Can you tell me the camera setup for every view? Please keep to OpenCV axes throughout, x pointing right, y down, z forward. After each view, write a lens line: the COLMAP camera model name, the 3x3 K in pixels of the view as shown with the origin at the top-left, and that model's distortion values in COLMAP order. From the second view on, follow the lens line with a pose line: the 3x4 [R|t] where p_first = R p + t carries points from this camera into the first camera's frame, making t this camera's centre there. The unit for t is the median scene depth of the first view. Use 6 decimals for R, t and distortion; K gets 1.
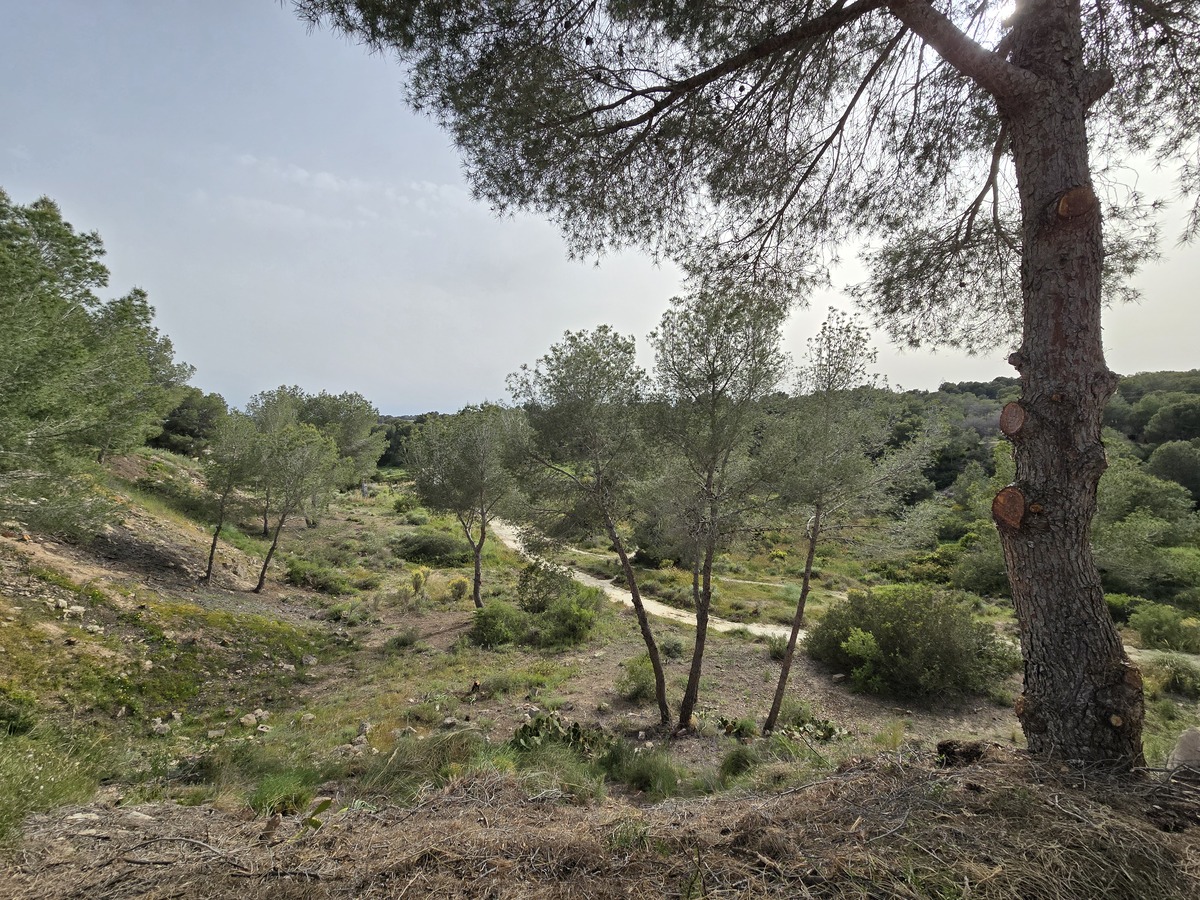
lens RADIAL K [[493.1, 0, 602.0], [0, 493.1, 450.8], [0, 0, 1]] dist [-0.006639, 0.001712]
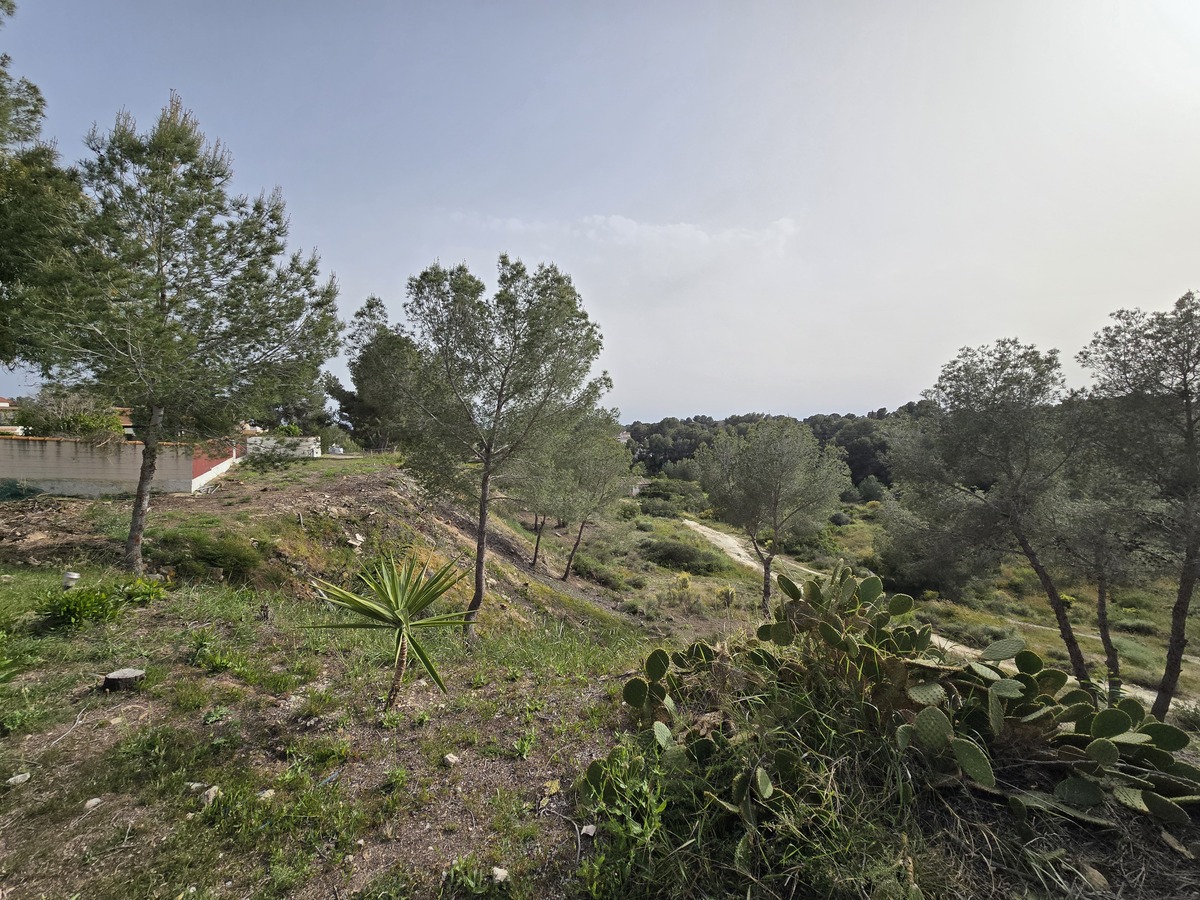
lens RADIAL K [[493.1, 0, 602.7], [0, 493.1, 449.5], [0, 0, 1]] dist [-0.006639, 0.001712]
pose [[0.947052, 0.021312, -0.320373, -0.226752], [-0.029761, 0.999326, -0.021500, 0.000747], [0.319699, 0.029897, 0.947047, -0.074373]]
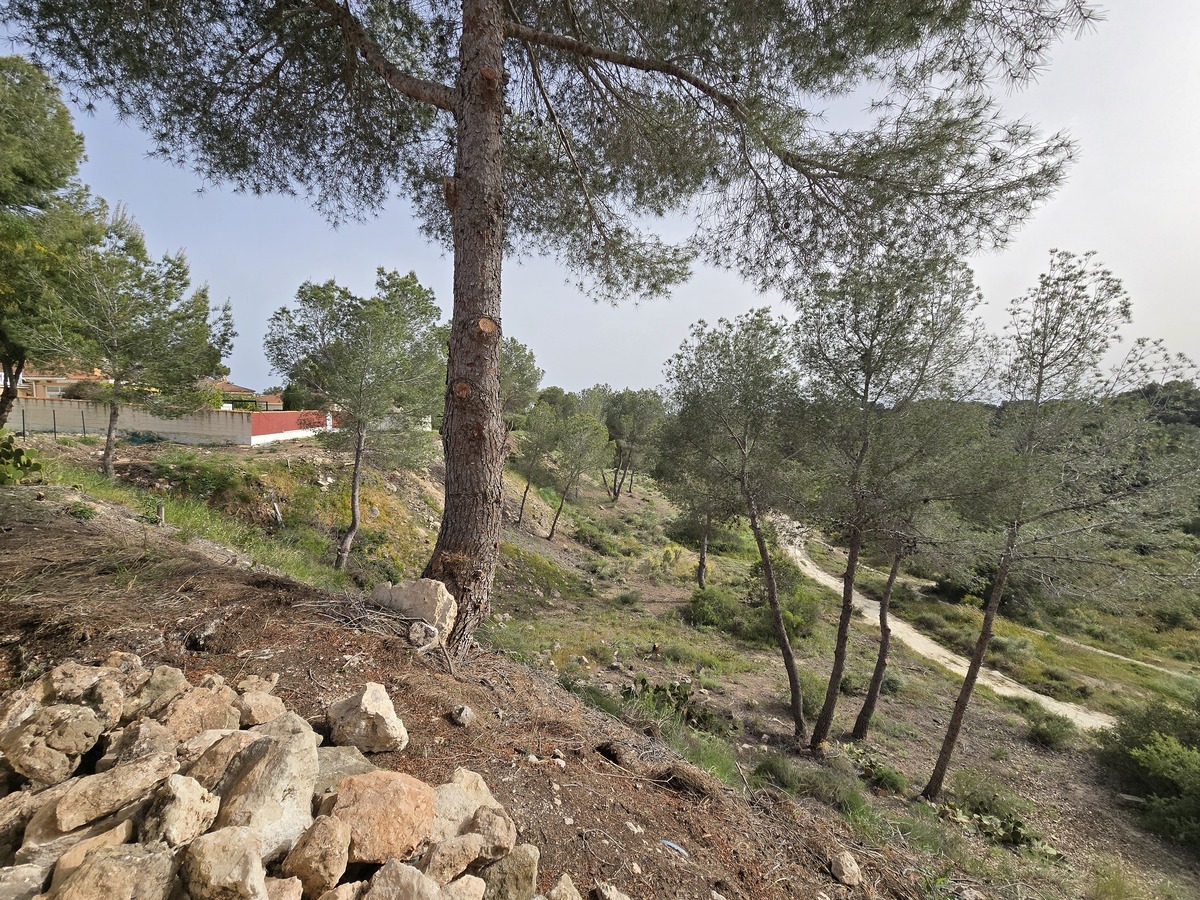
lens RADIAL K [[493.1, 0, 597.1], [0, 493.1, 449.1], [0, 0, 1]] dist [-0.006639, 0.001712]
pose [[0.793754, 0.057214, -0.605542, 0.171319], [-0.057223, 0.998175, 0.019302, 0.010761], [0.605541, 0.019330, 0.795579, 0.018844]]
